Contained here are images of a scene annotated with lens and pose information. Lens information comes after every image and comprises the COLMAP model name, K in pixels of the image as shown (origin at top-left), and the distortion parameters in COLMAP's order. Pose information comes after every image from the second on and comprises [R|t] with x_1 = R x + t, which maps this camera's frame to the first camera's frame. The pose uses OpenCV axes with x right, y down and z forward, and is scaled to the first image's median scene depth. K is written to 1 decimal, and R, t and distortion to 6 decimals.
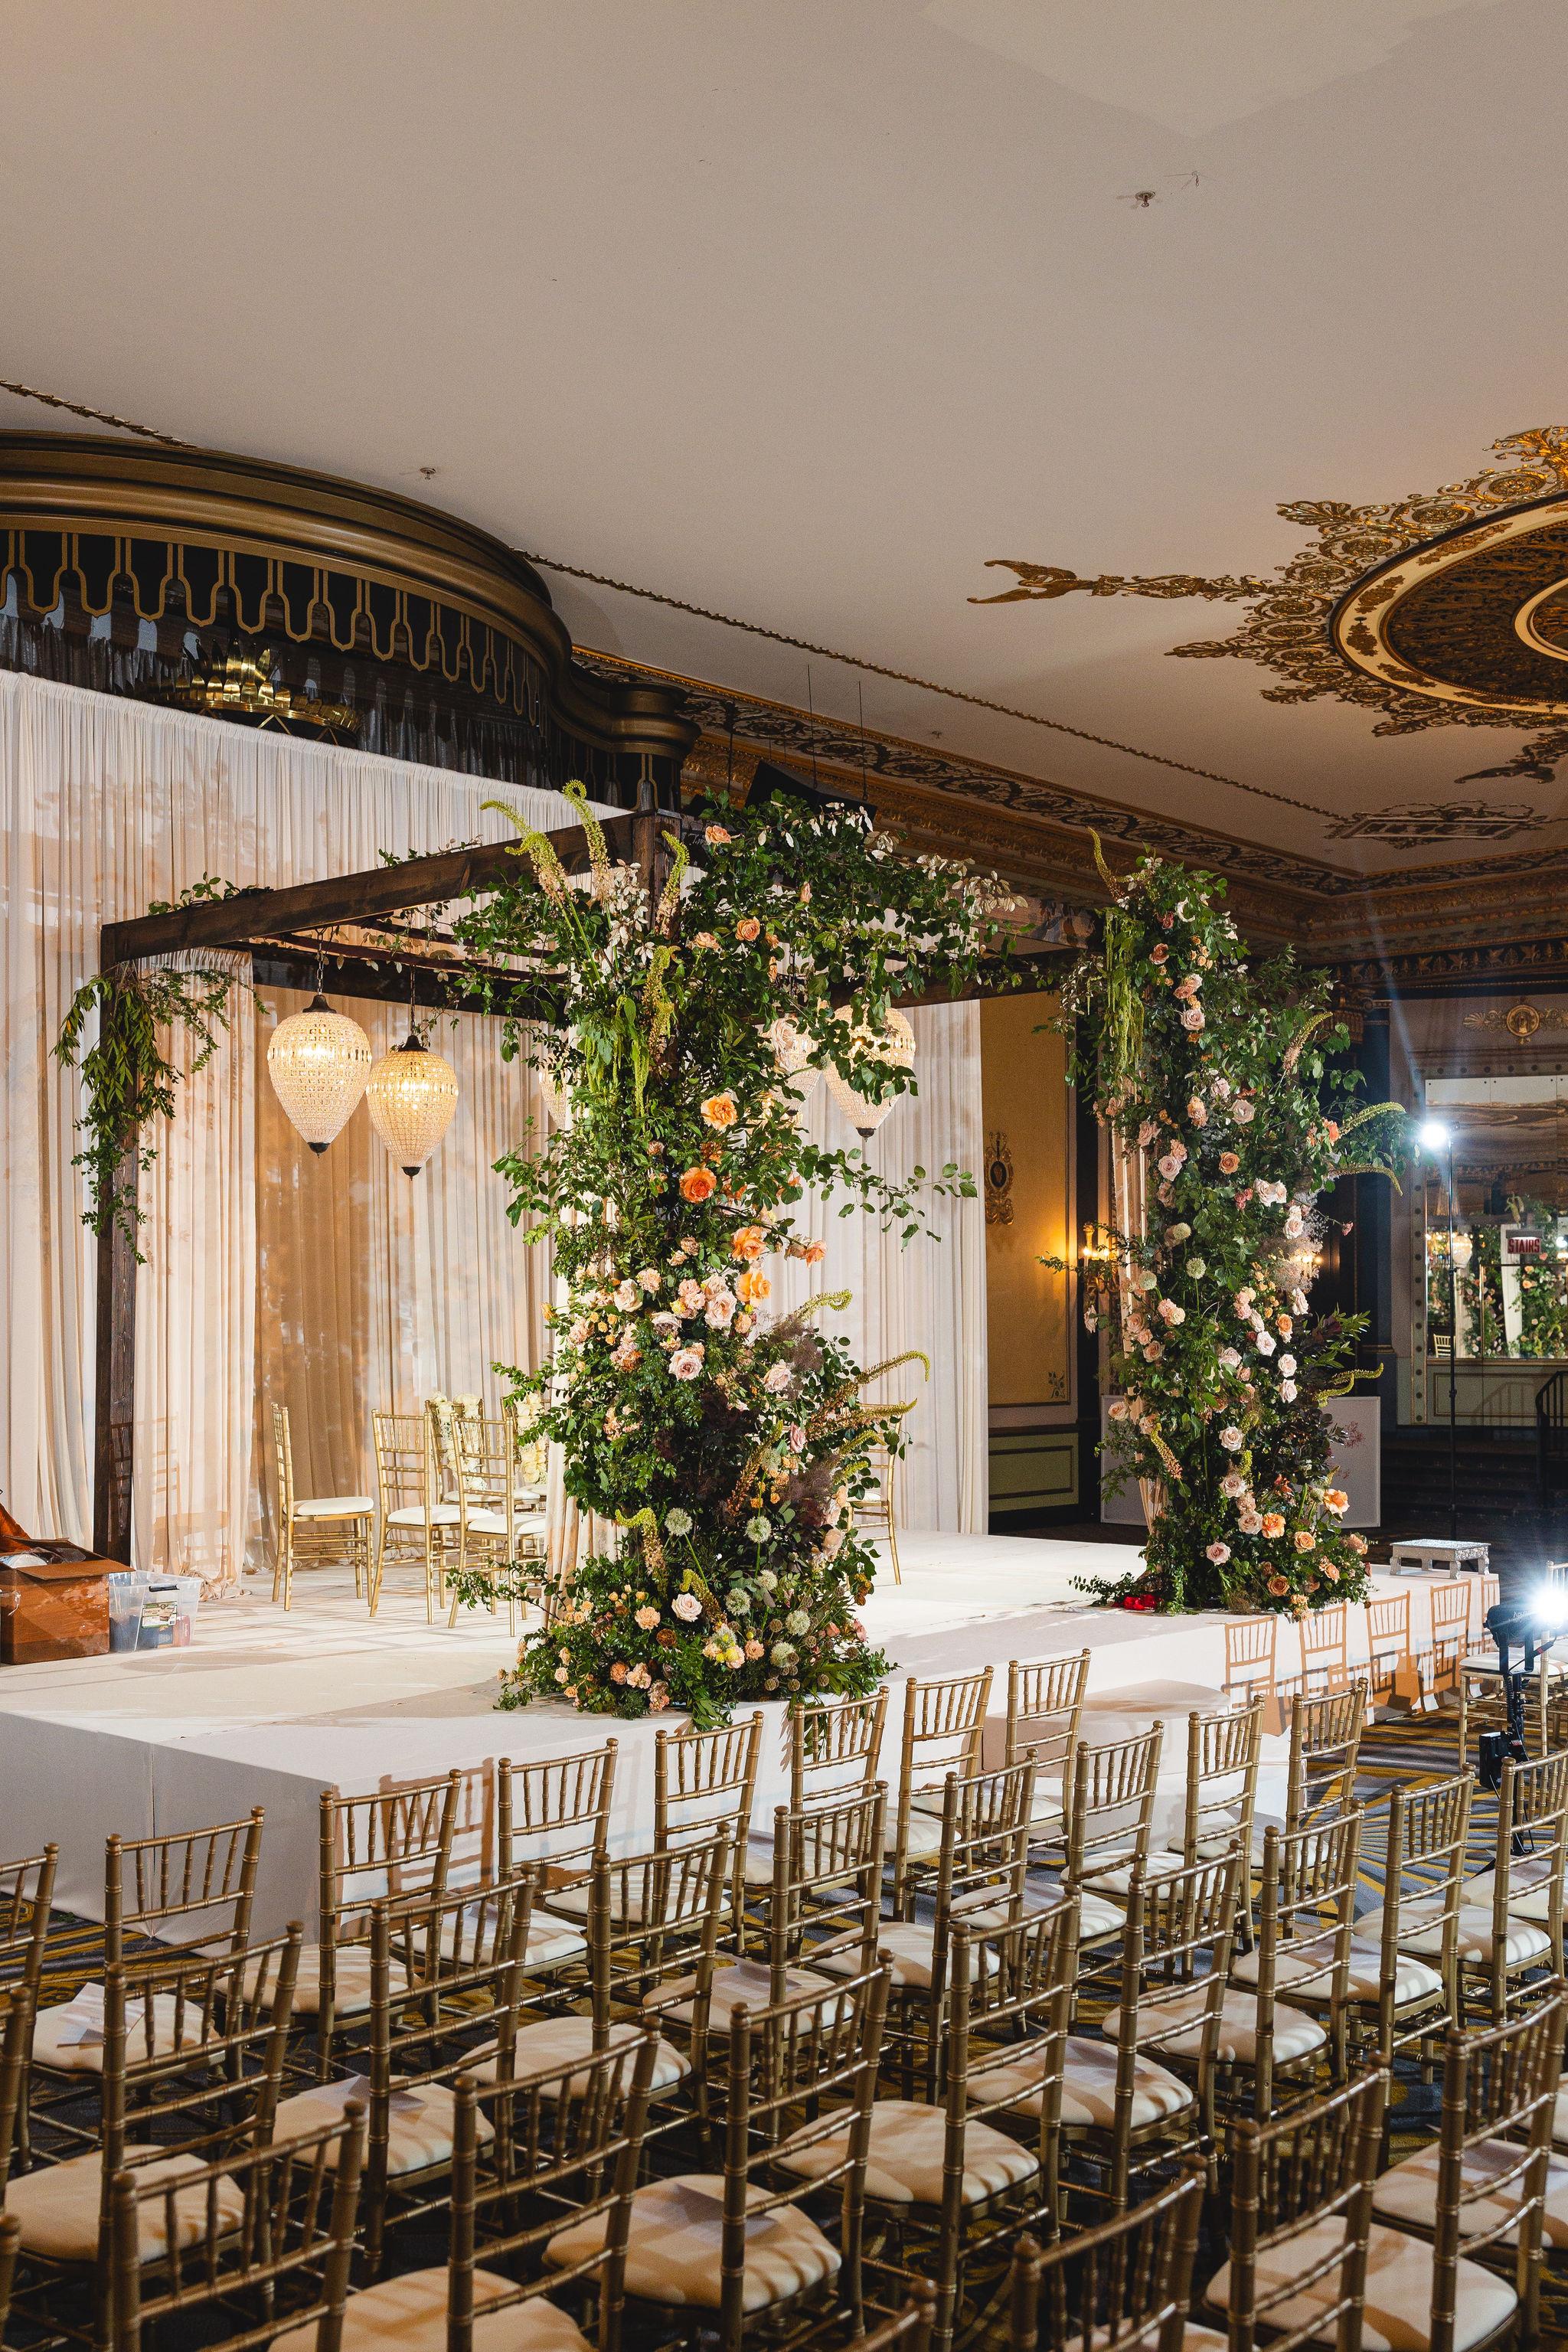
lens RADIAL K [[2420.0, 0, 784.0], [0, 2420.0, 1176.0], [0, 0, 1]] dist [0.045780, 0.003311]
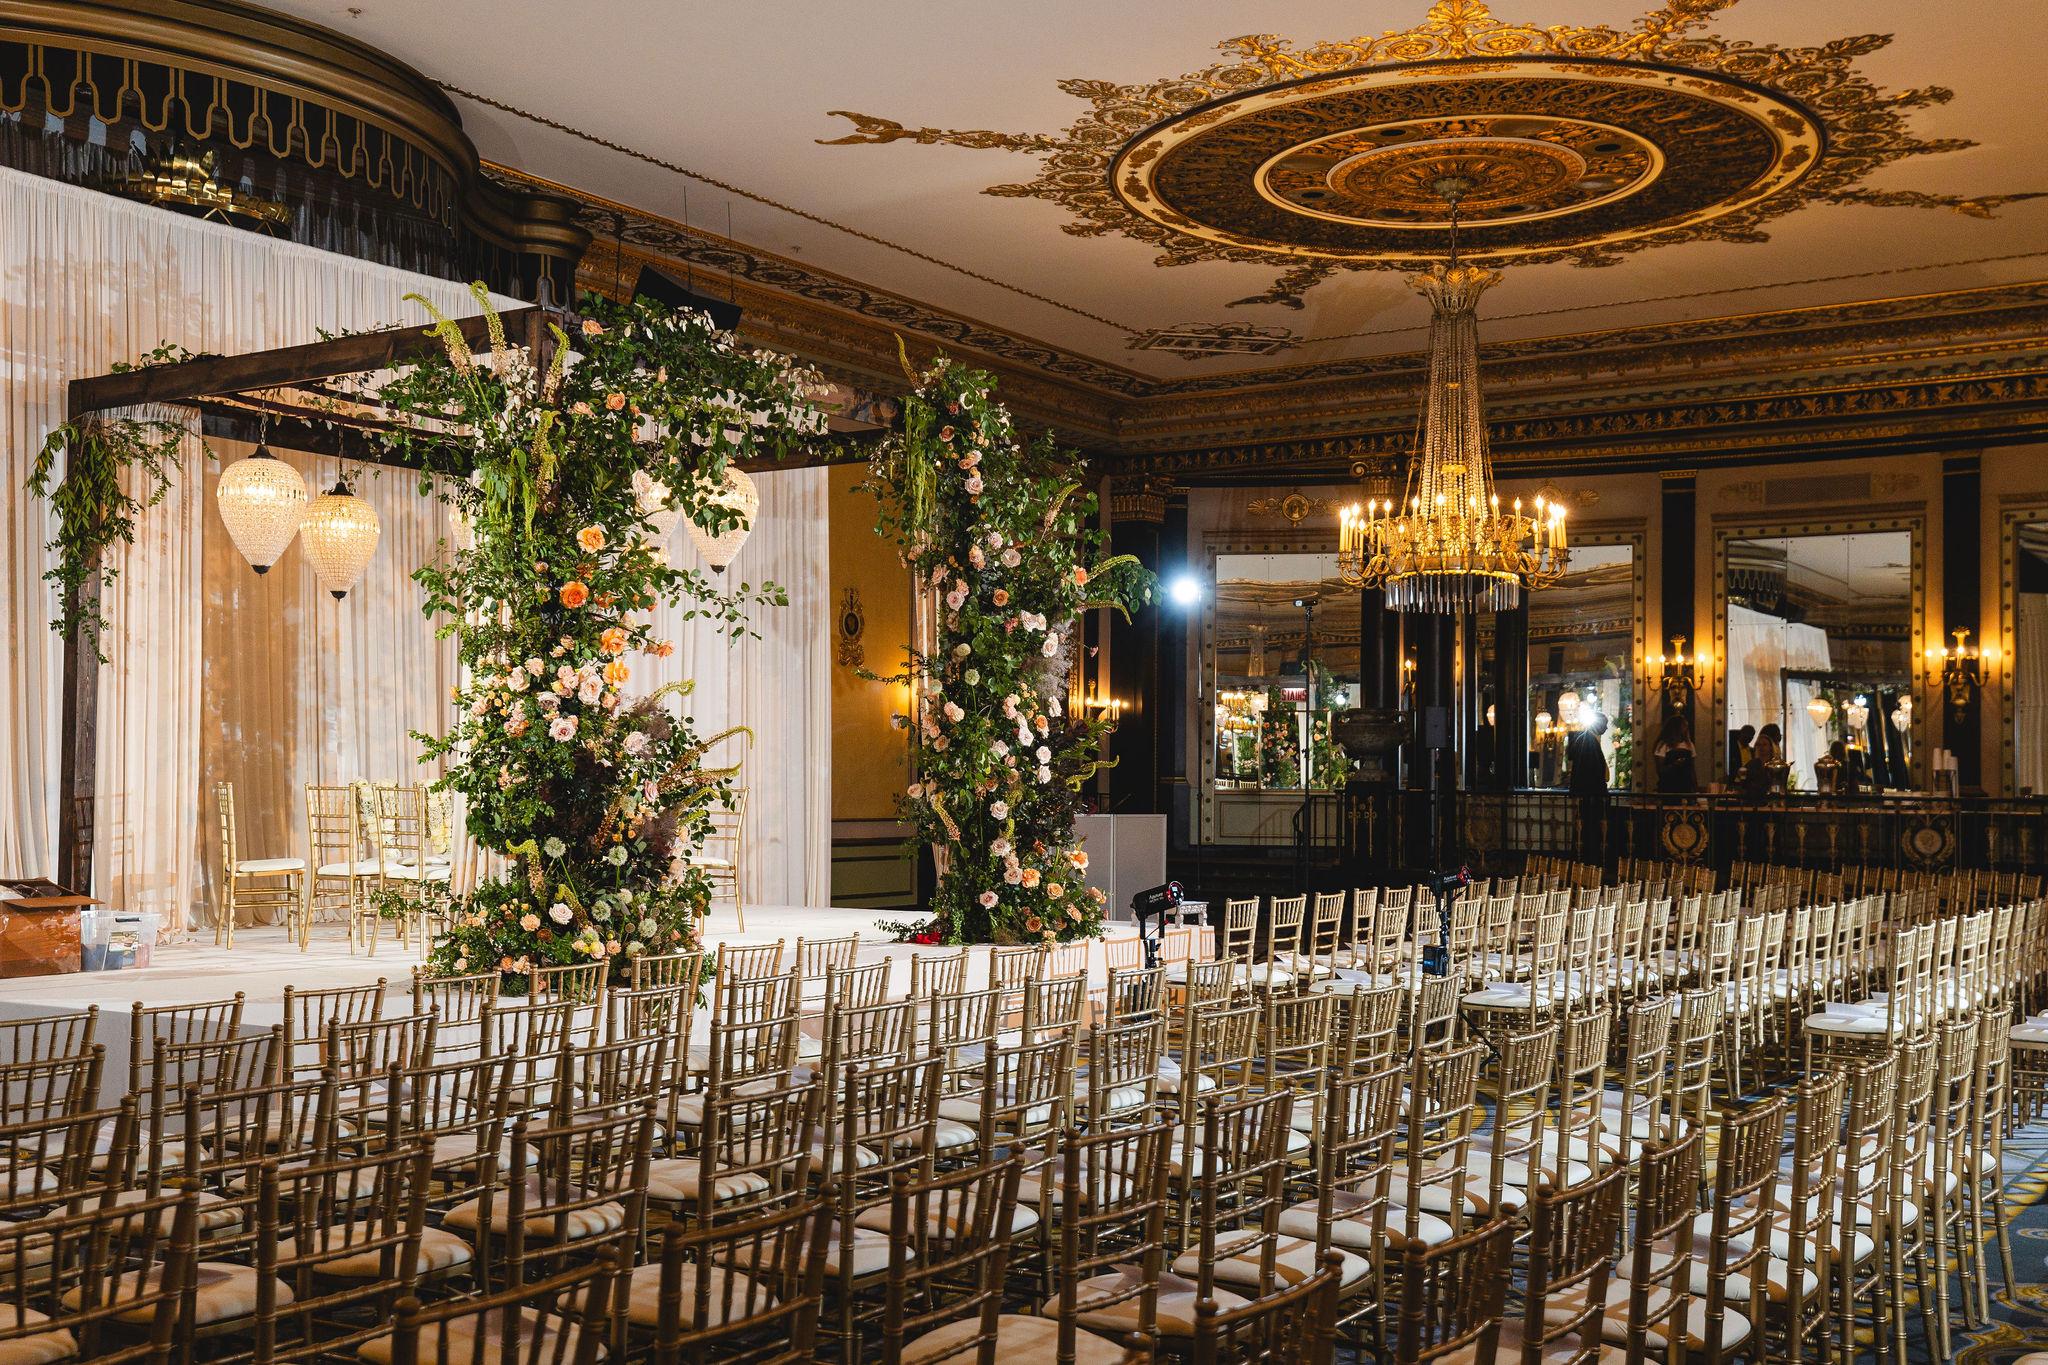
lens RADIAL K [[2199.0, 0, 1024.0], [0, 2199.0, 682.5], [0, 0, 1]] dist [0.097258, -0.030230]
pose [[0.988155, 0.011790, 0.153004, 0.016810], [-0.014342, 0.999776, 0.015584, 0.021387], [-0.152786, -0.017594, 0.988103, -0.162537]]
